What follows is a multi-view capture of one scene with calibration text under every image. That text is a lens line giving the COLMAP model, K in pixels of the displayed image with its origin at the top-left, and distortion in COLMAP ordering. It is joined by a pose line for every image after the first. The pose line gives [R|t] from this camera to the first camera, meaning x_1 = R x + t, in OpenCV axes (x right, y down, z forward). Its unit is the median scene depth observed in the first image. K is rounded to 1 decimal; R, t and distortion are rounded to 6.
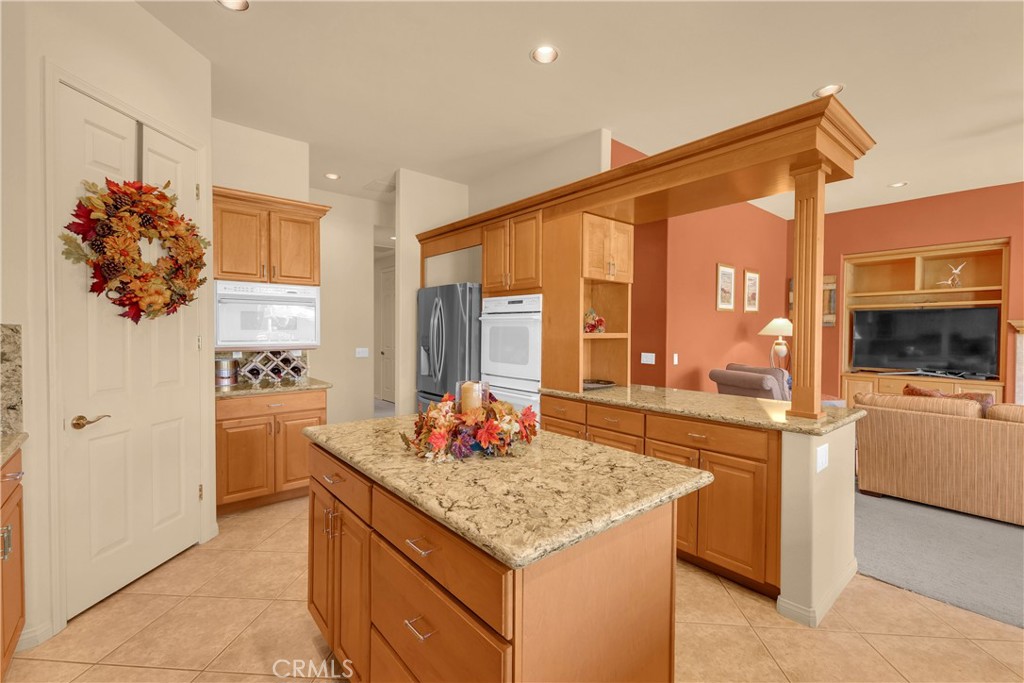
lens RADIAL K [[439.5, 0, 517.5], [0, 439.5, 340.0], [0, 0, 1]] dist [0.007808, -0.001336]
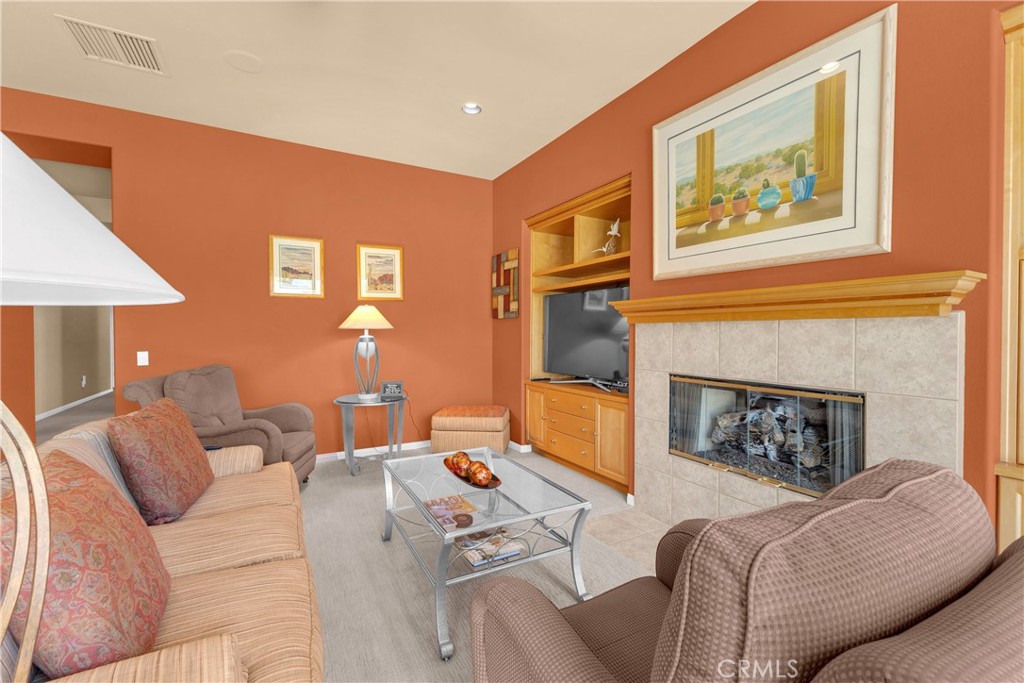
lens RADIAL K [[439.5, 0, 513.7], [0, 439.5, 337.3], [0, 0, 1]] dist [0.007808, -0.001336]
pose [[0.980074, -0.001287, -0.198629, 0.991189], [-0.000011, 0.999979, -0.006536, 0.009222], [0.198633, 0.006408, 0.980053, 0.314434]]
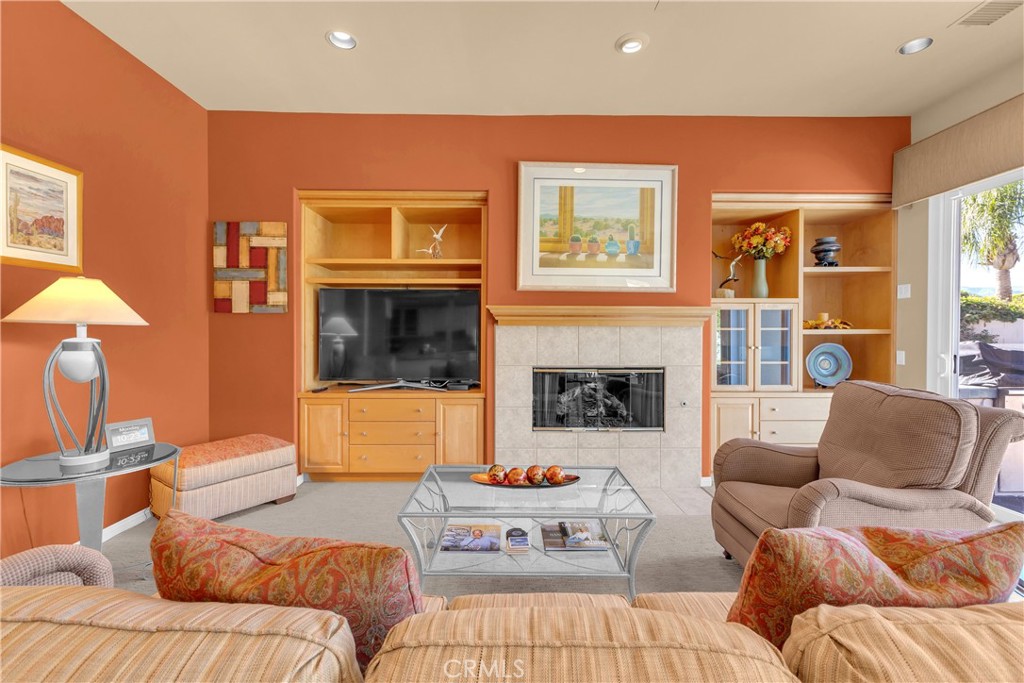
lens RADIAL K [[439.5, 0, 511.8], [0, 439.5, 337.8], [0, 0, 1]] dist [0.007808, -0.001336]
pose [[0.644266, -0.007758, 0.764763, 0.543405], [0.011396, 0.999935, 0.000543, 0.005439], [-0.764717, 0.008365, 0.644312, 0.472048]]
